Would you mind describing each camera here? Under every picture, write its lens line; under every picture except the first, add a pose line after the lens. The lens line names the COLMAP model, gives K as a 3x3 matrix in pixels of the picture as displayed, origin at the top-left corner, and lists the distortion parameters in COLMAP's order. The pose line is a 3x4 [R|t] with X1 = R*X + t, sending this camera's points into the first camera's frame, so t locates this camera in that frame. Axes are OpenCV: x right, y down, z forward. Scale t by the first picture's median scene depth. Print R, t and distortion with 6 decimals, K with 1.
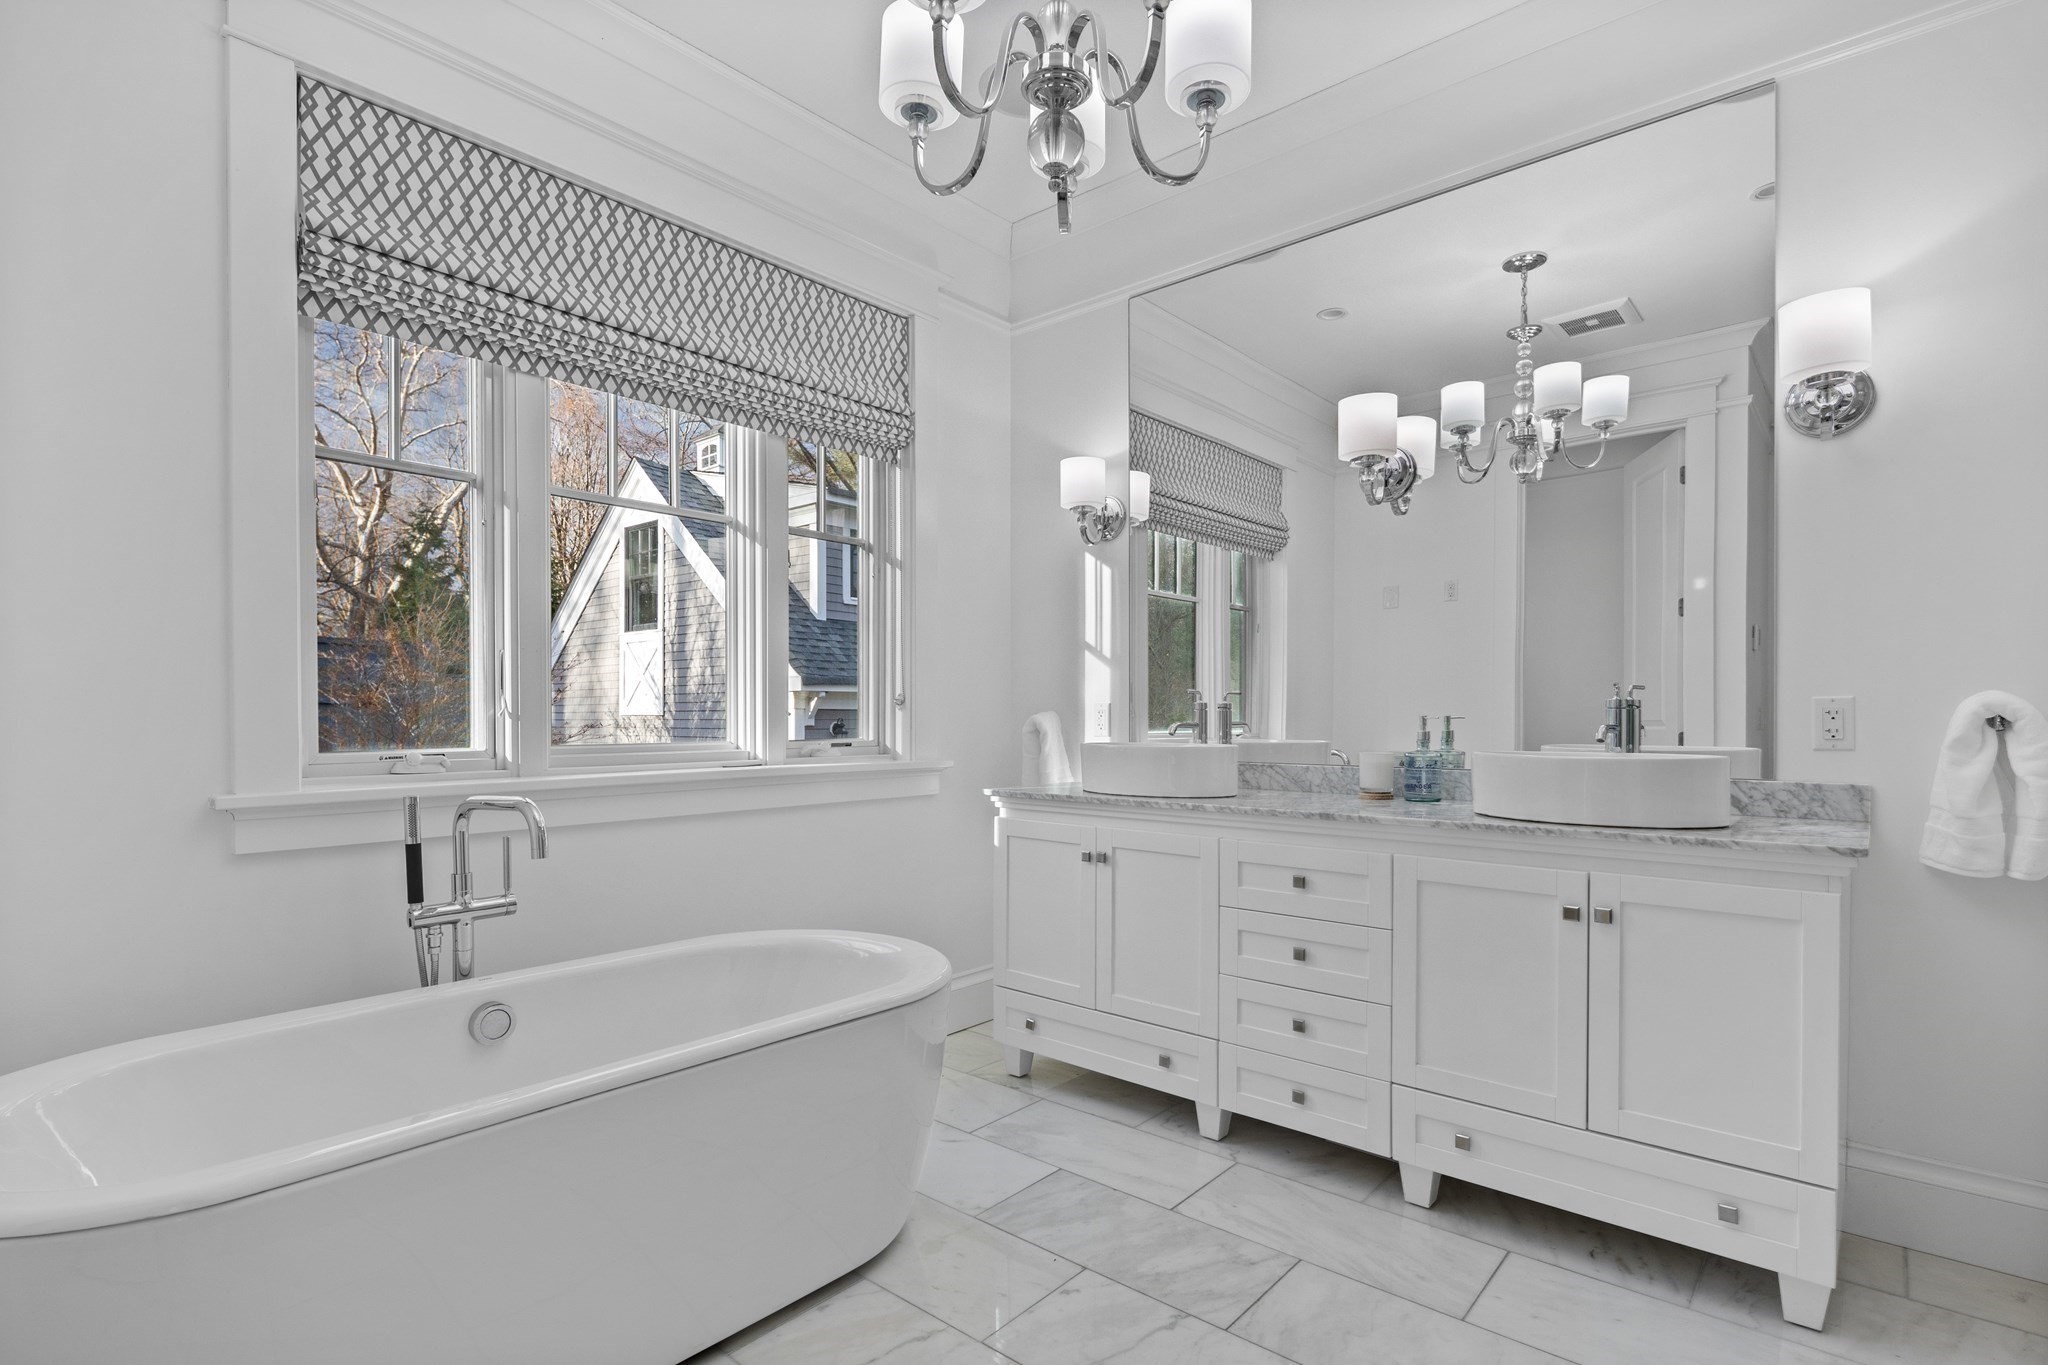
lens RADIAL K [[995.6, 0, 1024.4], [0, 995.6, 721.1], [0, 0, 1]] dist [0.013390, -0.014687]
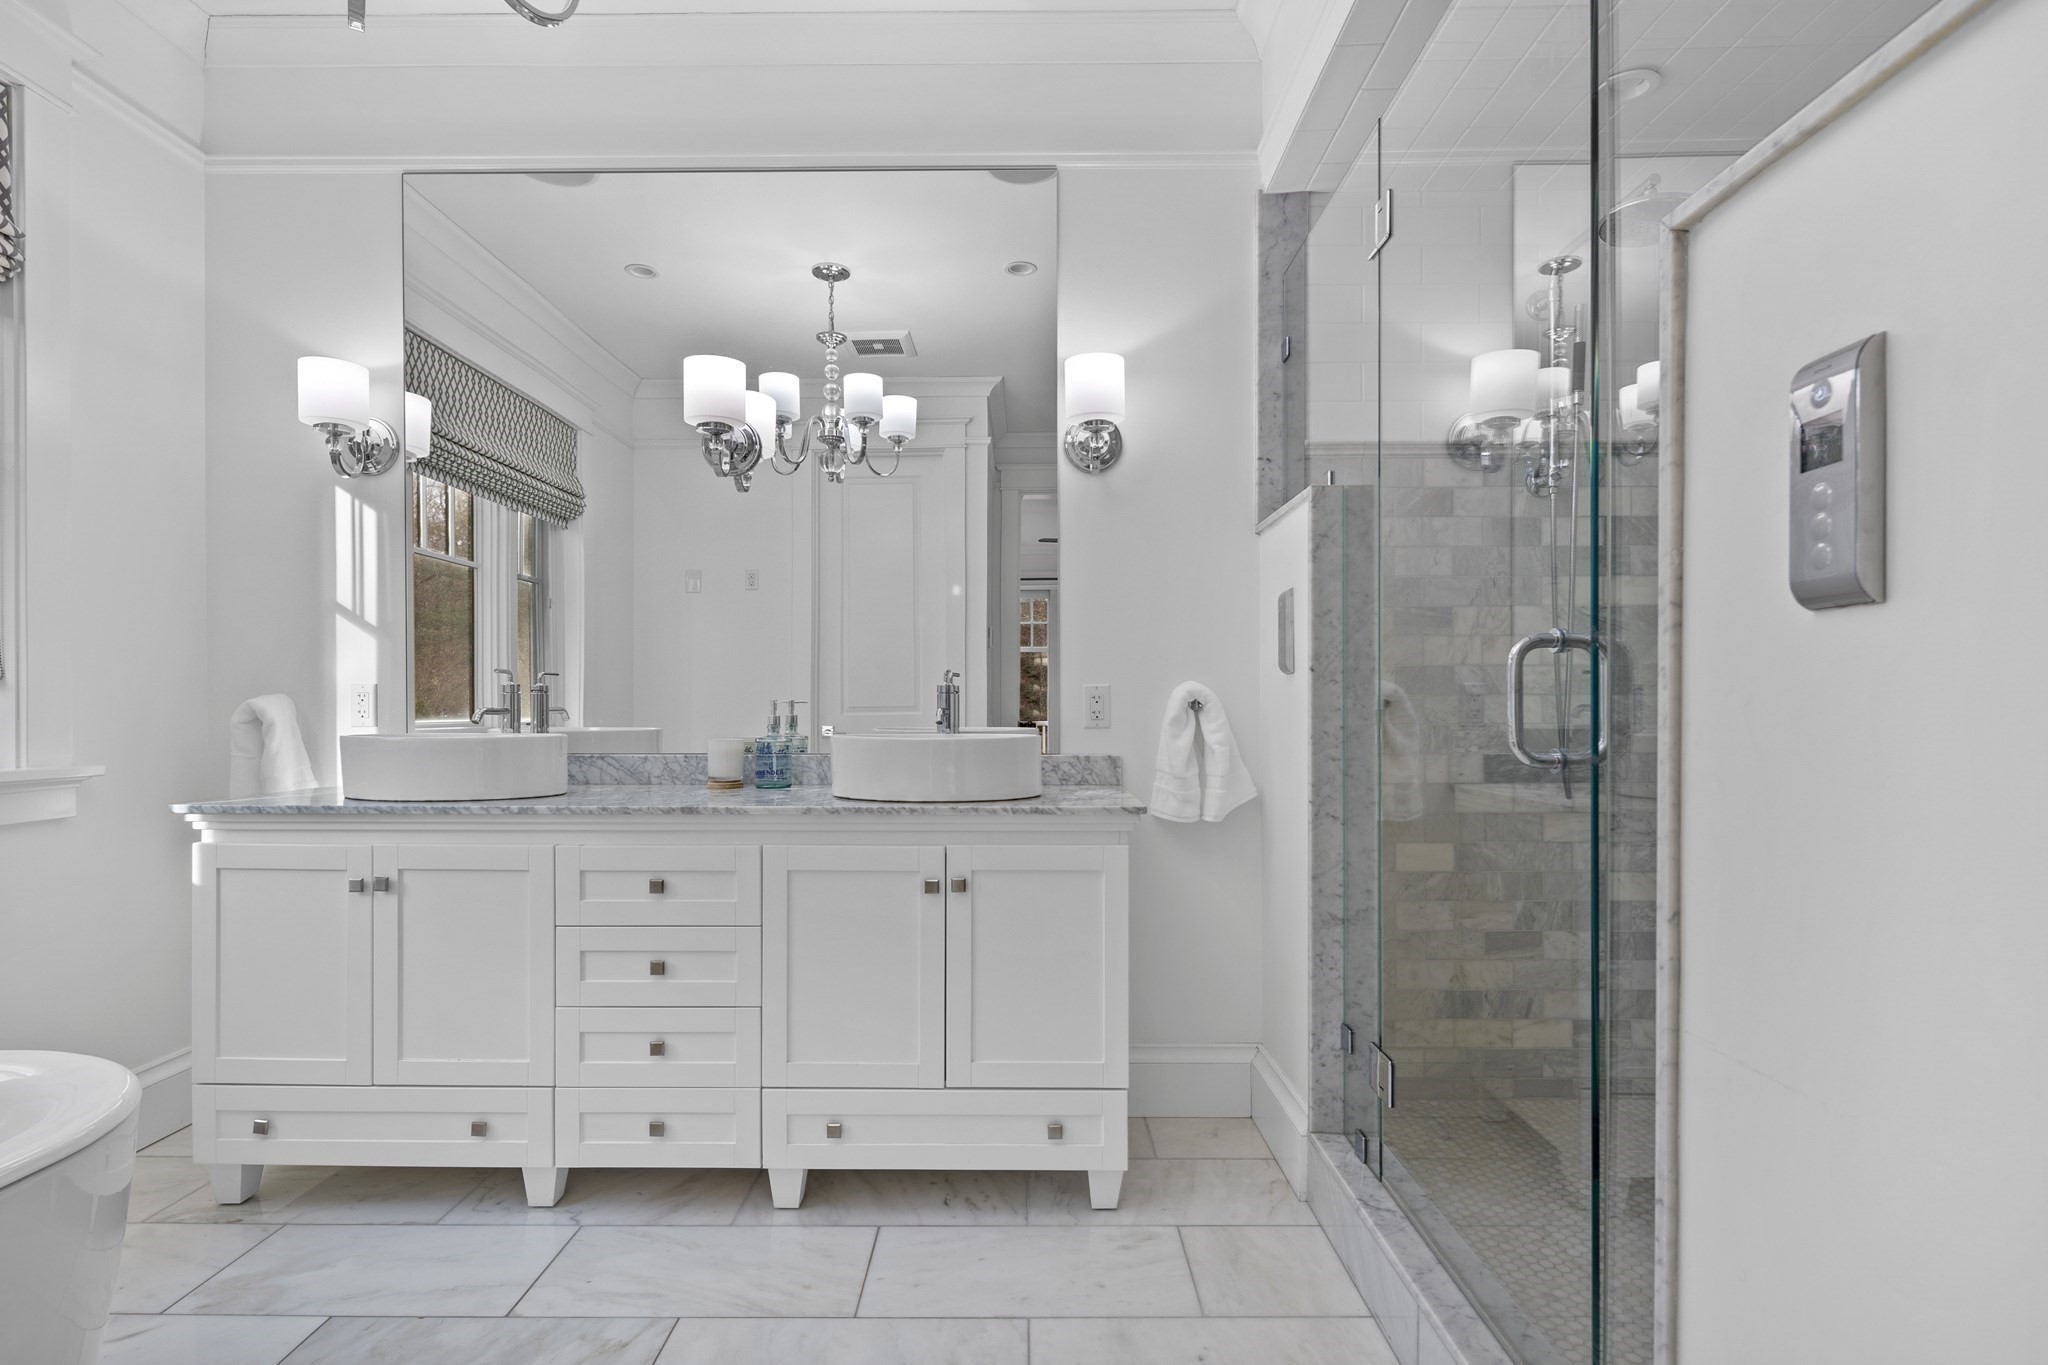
lens RADIAL K [[994.7, 0, 1022.2], [0, 994.7, 708.4], [0, 0, 1]] dist [-0.000332, -0.001628]
pose [[0.759368, -0.002268, 0.650658, -0.046206], [0.003160, 0.999995, -0.000202, 0.003775], [-0.650654, 0.002210, 0.759371, 0.103296]]
